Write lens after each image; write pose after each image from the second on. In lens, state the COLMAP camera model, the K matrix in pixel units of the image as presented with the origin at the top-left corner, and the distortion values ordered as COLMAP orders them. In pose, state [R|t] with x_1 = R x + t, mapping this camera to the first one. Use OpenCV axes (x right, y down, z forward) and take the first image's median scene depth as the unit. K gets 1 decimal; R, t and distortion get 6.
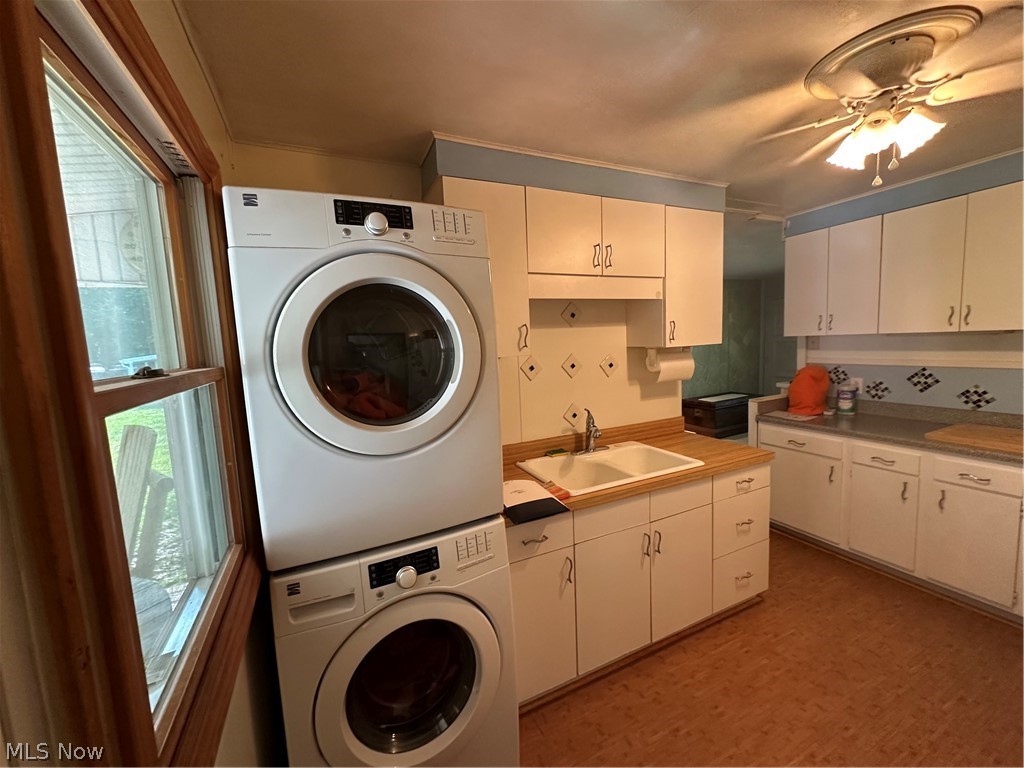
lens RADIAL K [[413.5, 0, 513.4], [0, 413.5, 384.3], [0, 0, 1]] dist [-0.001945, 0.000537]
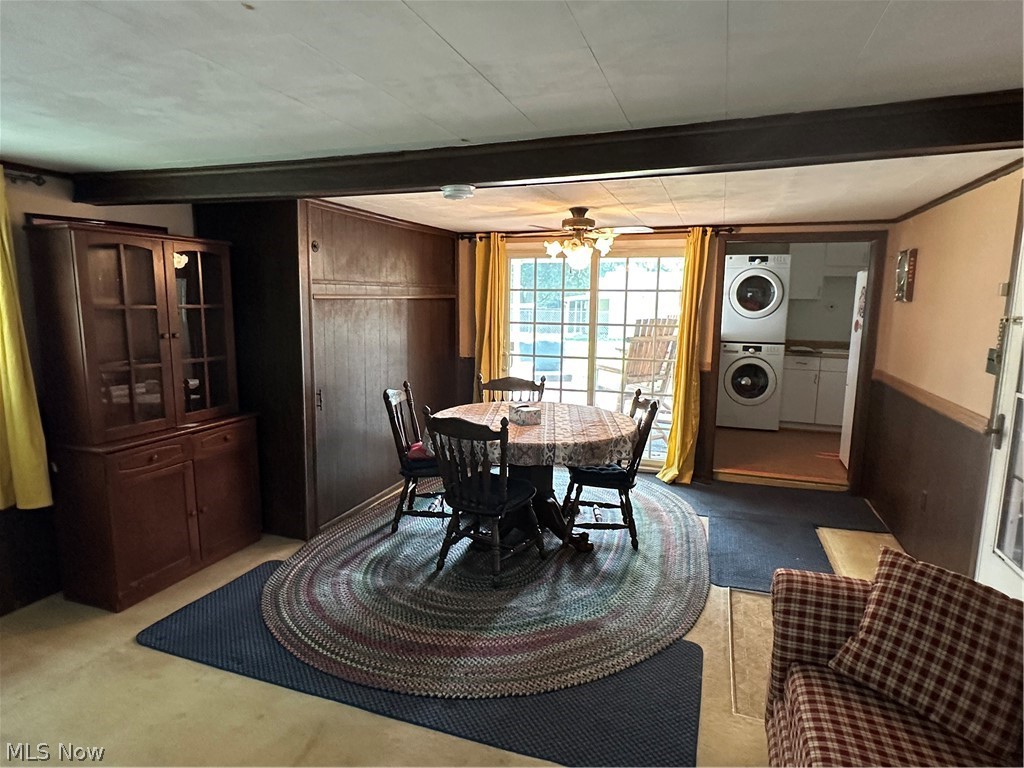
lens RADIAL K [[577.0, 0, 510.8], [0, 577.0, 384.6], [0, 0, 1]] dist [0.003844, 0.000195]
pose [[0.705101, 0.155022, -0.691954, 2.020226], [-0.119511, 0.987832, 0.099528, 0.521231], [0.698963, 0.012519, 0.715048, -4.630366]]
